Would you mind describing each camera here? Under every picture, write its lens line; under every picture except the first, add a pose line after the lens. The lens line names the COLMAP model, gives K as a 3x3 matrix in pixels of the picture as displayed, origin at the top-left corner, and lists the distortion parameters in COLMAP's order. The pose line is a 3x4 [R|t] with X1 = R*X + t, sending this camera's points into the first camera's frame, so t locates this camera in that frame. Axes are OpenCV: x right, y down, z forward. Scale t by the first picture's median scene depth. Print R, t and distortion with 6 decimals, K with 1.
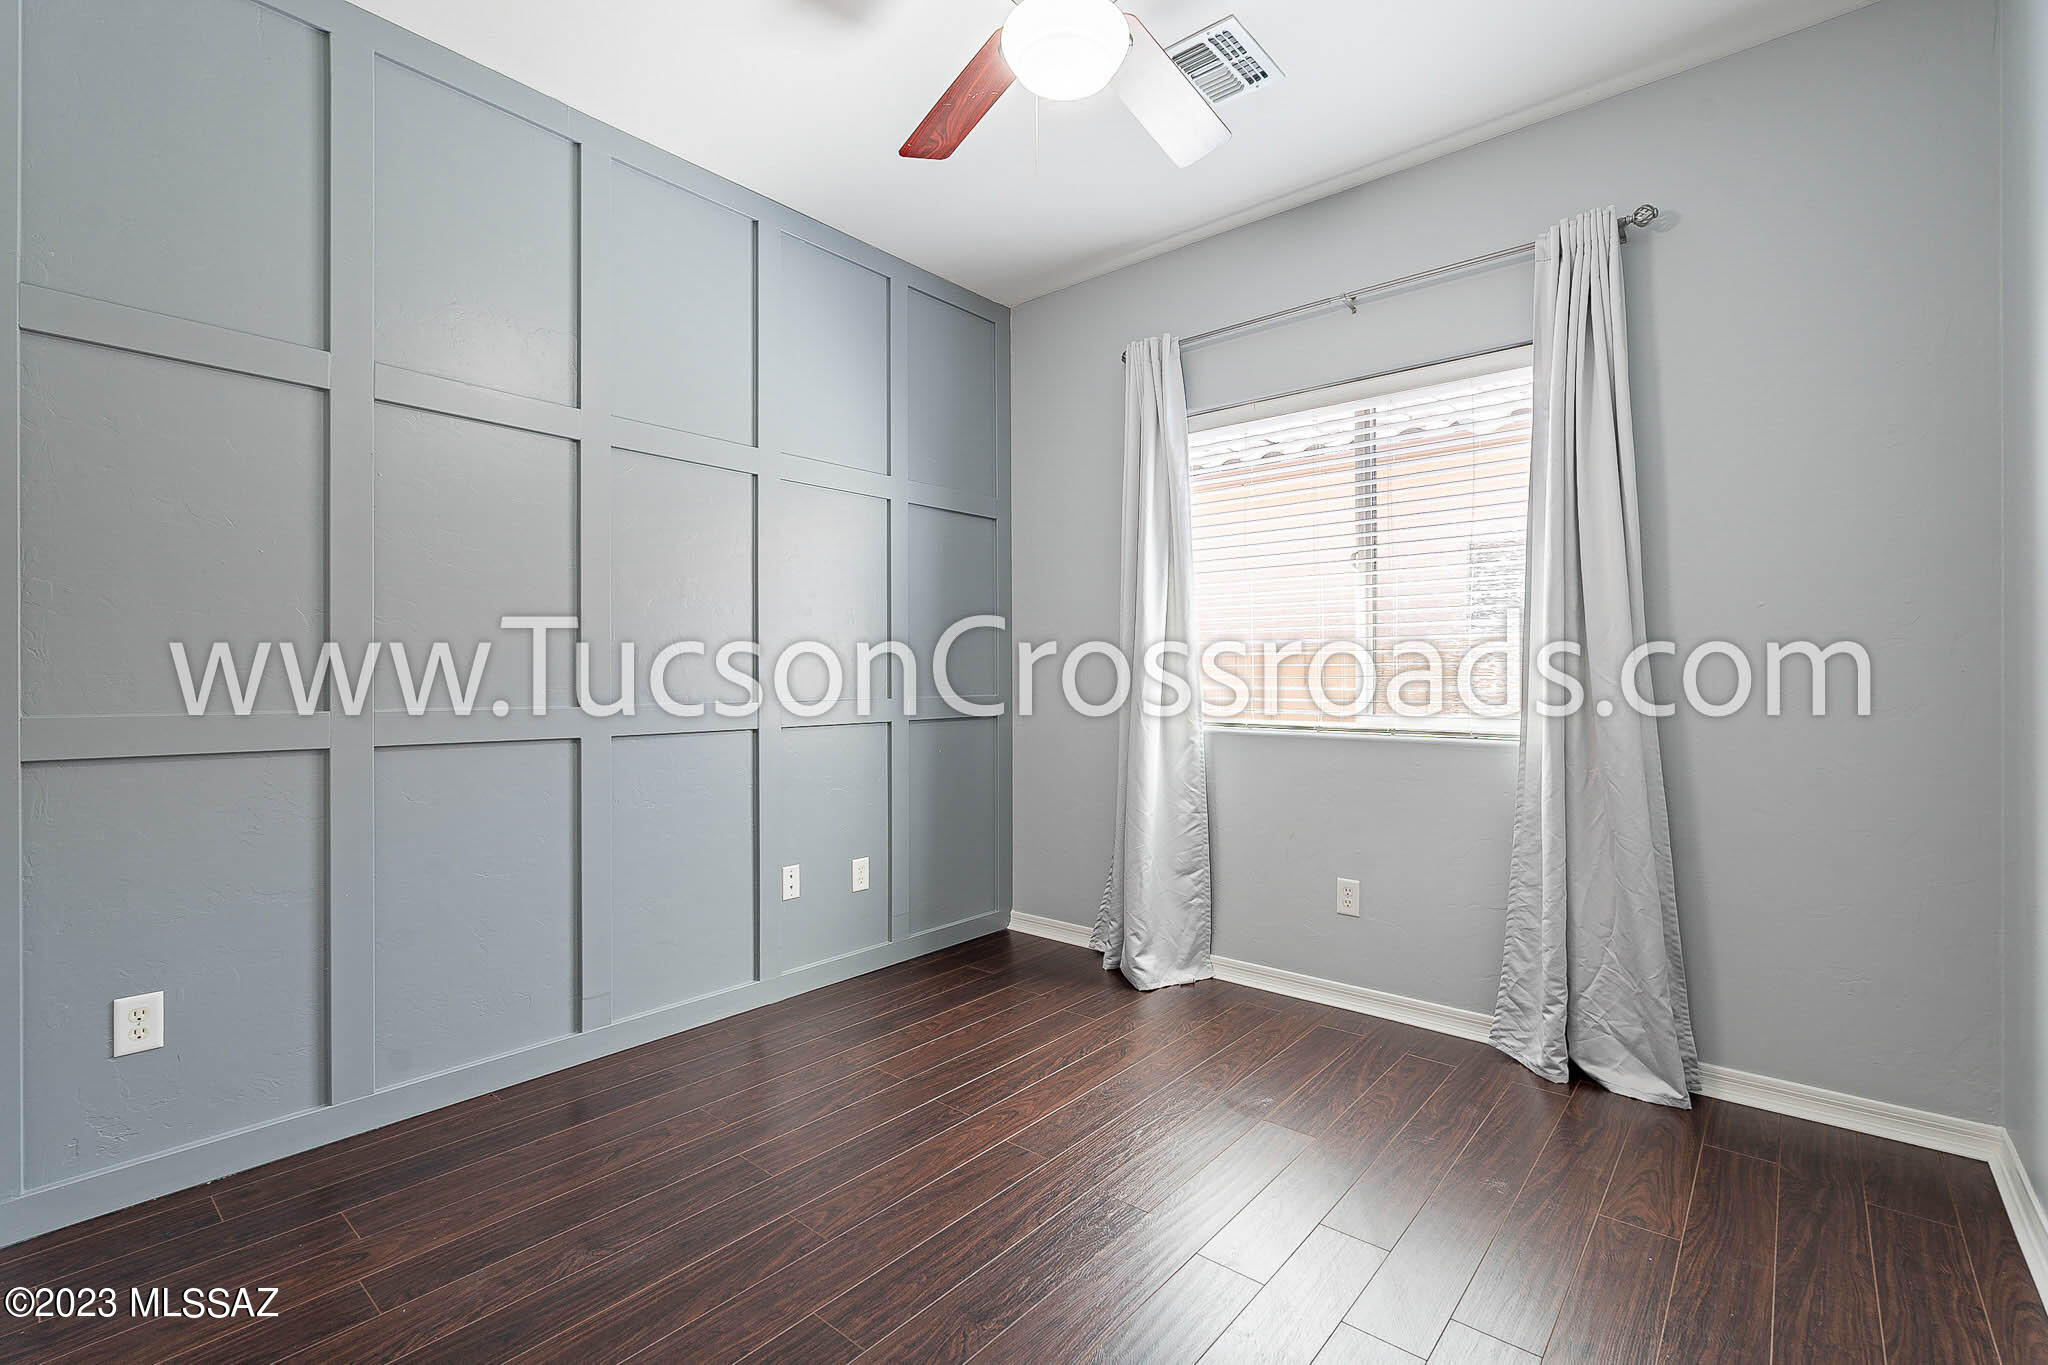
lens RADIAL K [[898.9, 0, 1028.7], [0, 898.9, 684.1], [0, 0, 1]] dist [-0.010408, 0.006004]
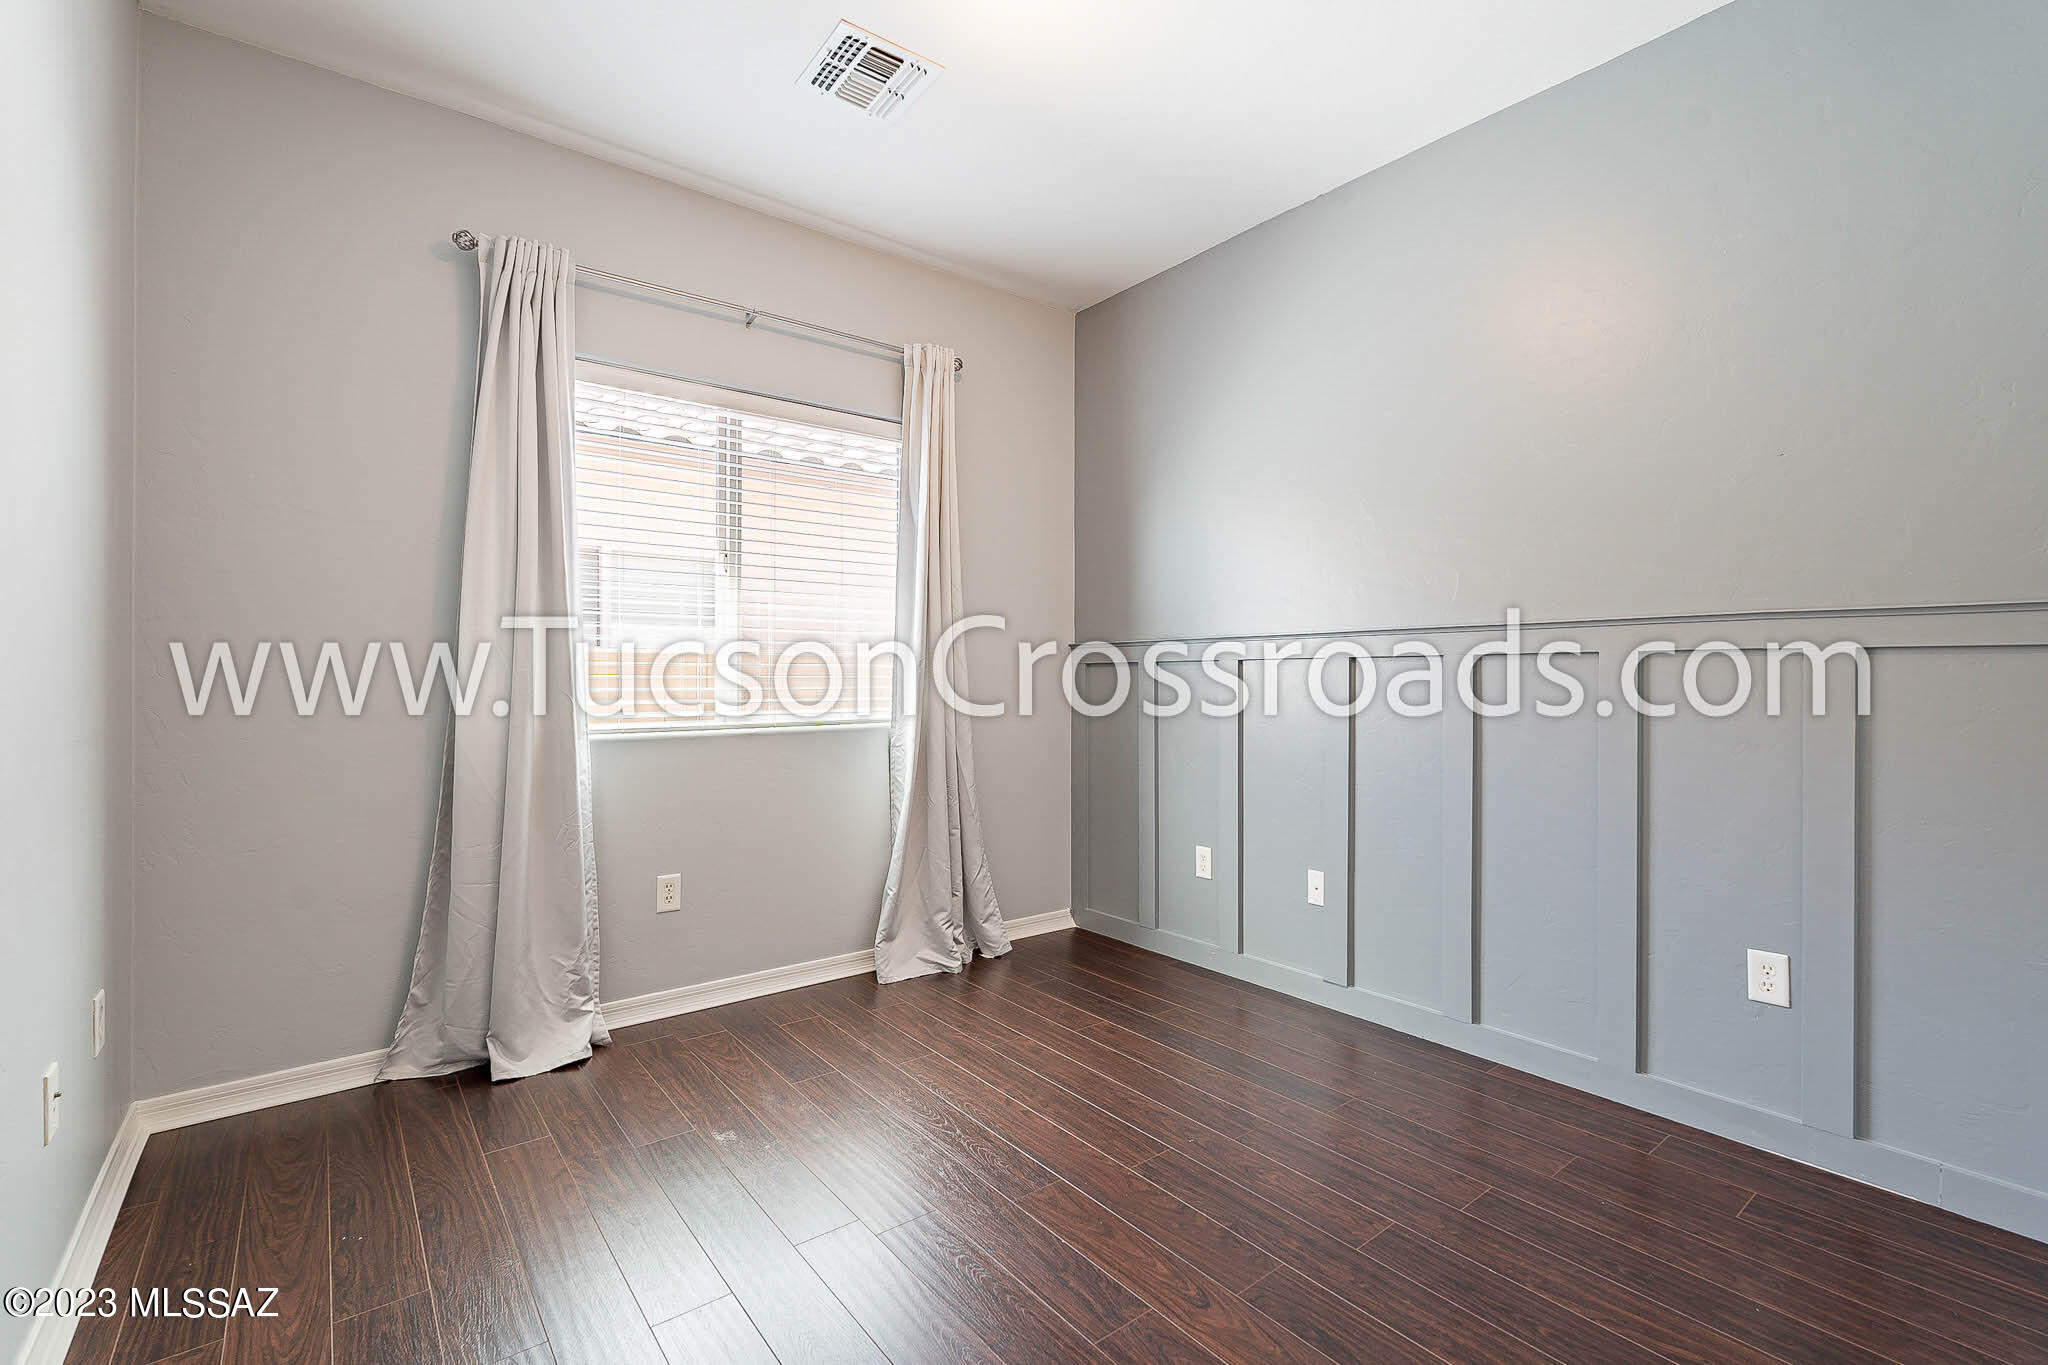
lens RADIAL K [[898.9, 0, 1028.7], [0, 898.9, 684.1], [0, 0, 1]] dist [-0.010408, 0.006004]
pose [[0.194731, -0.007410, 0.980829, -0.591813], [0.006853, 0.999957, 0.006194, -0.003408], [-0.980833, 0.005516, 0.194773, 0.473263]]
